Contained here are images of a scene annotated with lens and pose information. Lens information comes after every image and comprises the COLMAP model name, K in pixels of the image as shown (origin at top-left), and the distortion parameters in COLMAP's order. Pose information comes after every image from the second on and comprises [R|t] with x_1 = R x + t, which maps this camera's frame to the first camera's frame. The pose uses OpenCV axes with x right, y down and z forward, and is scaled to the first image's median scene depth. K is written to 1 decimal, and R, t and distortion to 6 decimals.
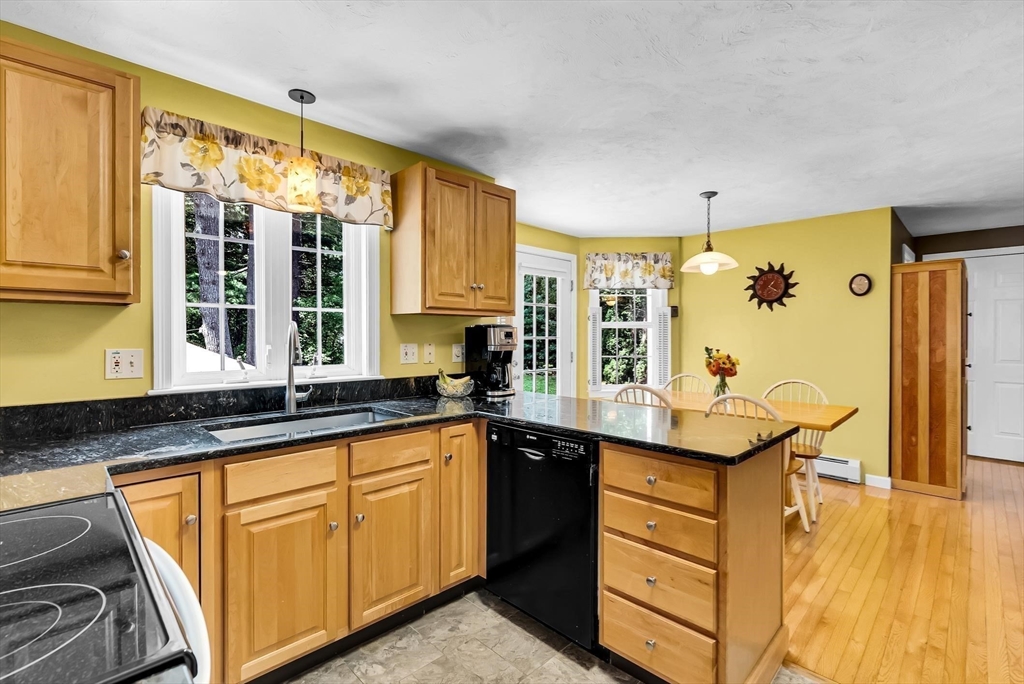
lens RADIAL K [[472.5, 0, 508.5], [0, 472.5, 335.7], [0, 0, 1]] dist [-0.008633, 0.003557]
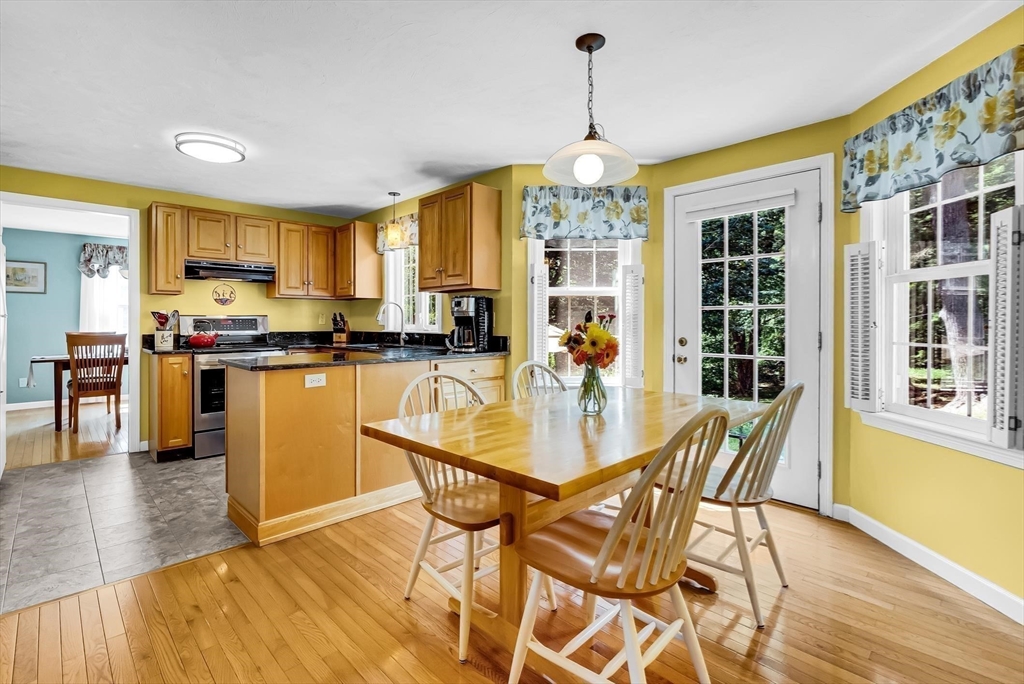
lens RADIAL K [[472.5, 0, 502.6], [0, 472.5, 325.7], [0, 0, 1]] dist [-0.008633, 0.003557]
pose [[-0.023253, 0.006748, -0.999707, 1.357021], [-0.007257, 0.999950, 0.006918, 0.052119], [0.999703, 0.007416, -0.023202, 1.243562]]
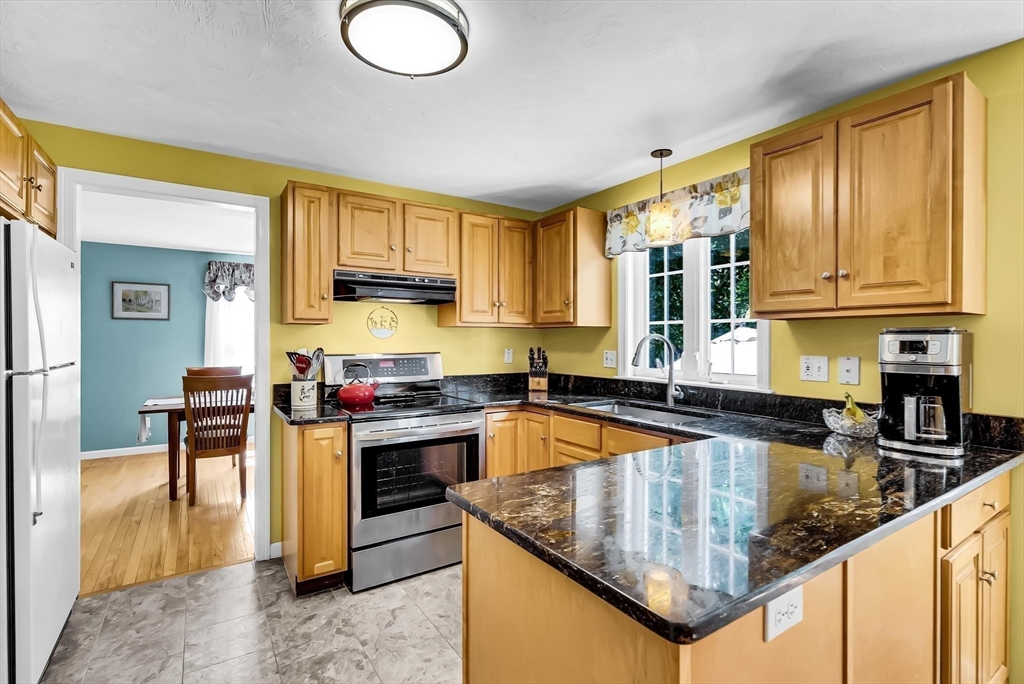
lens RADIAL K [[472.5, 0, 514.8], [0, 472.5, 341.6], [0, 0, 1]] dist [-0.008633, 0.003557]
pose [[-0.188932, 0.001926, -0.981988, 0.695847], [-0.007311, 0.999968, 0.003368, -0.006793], [0.981963, 0.007816, -0.188911, 0.688531]]
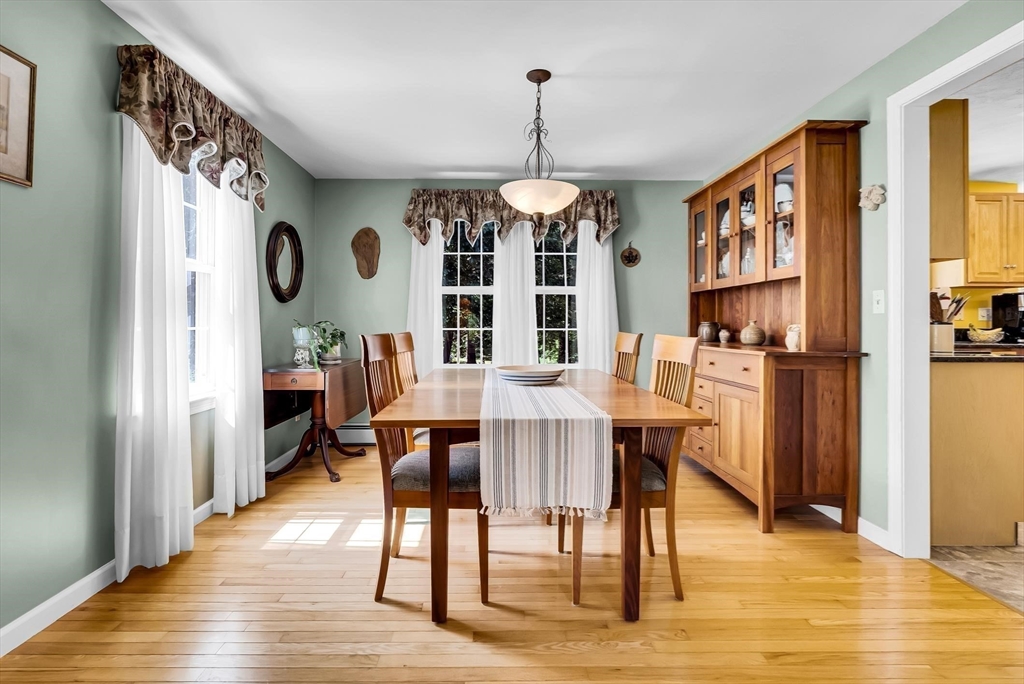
lens RADIAL K [[472.5, 0, 495.5], [0, 472.5, 325.7], [0, 0, 1]] dist [-0.008633, 0.003557]
pose [[0.713618, -0.002156, -0.700532, -0.187924], [-0.007884, 0.999907, -0.011108, 0.111677], [0.700491, 0.013450, 0.713535, -1.193455]]
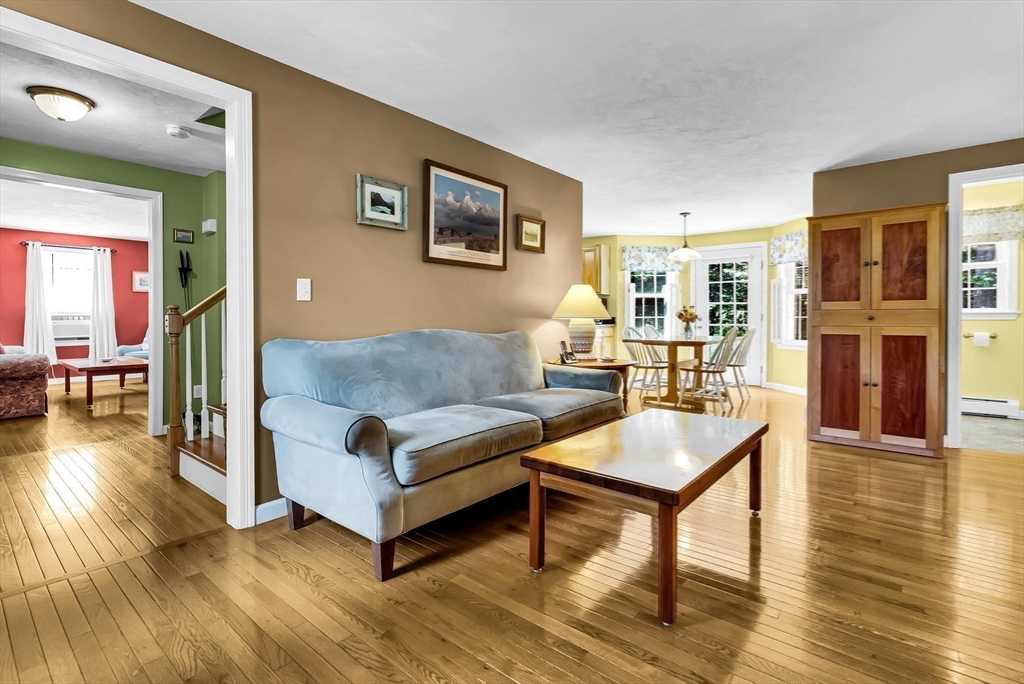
lens RADIAL K [[472.5, 0, 469.3], [0, 472.5, 321.0], [0, 0, 1]] dist [-0.008633, 0.003557]
pose [[0.004902, 0.007960, -0.999956, 2.869950], [-0.007996, 0.999937, 0.007921, 0.099992], [0.999956, 0.007957, 0.004966, 0.310057]]
